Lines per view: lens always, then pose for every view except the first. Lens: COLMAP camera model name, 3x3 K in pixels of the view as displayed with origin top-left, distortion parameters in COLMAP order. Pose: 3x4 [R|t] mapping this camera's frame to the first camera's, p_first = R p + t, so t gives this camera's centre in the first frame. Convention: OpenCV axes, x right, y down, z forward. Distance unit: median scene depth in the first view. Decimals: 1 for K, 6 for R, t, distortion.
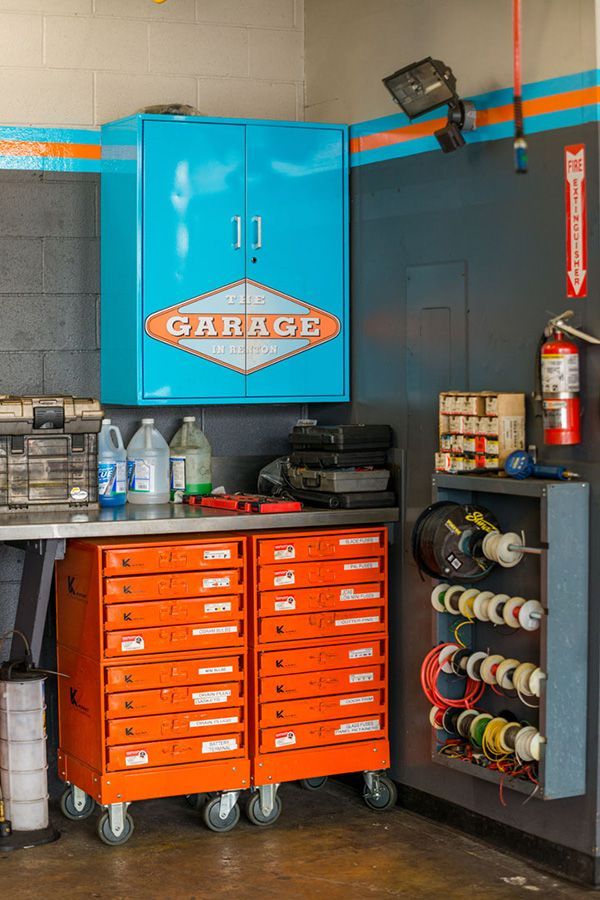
lens RADIAL K [[1947.3, 0, 300.0], [0, 1947.3, 450.0], [0, 0, 1]] dist [-0.308394, 0.180190]
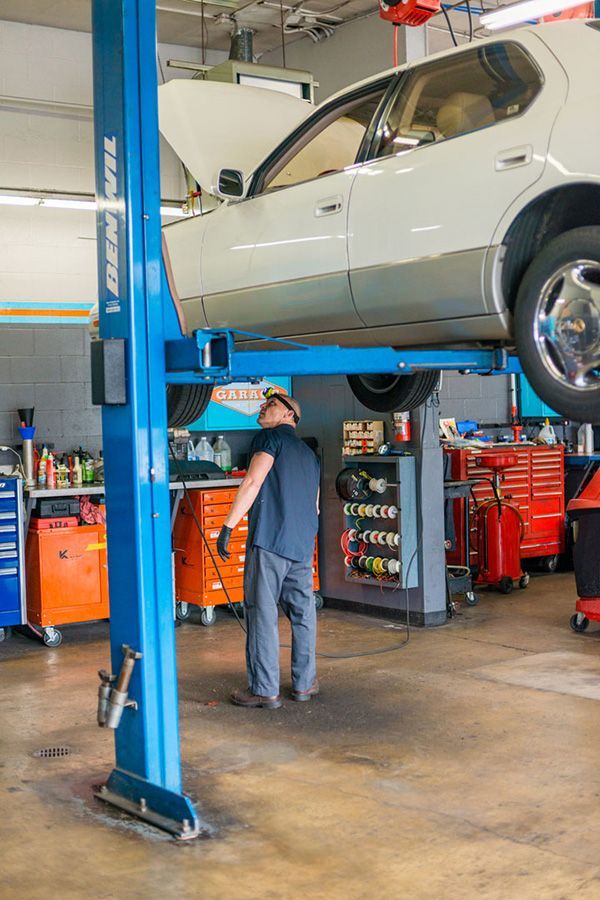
lens RADIAL K [[1295.5, 0, 300.0], [0, 1295.5, 450.0], [0, 0, 1]] dist [-0.145586, 0.042943]
pose [[0.987145, -0.025847, 0.157724, -0.229438], [0.028858, 0.999442, -0.016826, 0.029642], [-0.157201, 0.021161, 0.987340, -0.531794]]
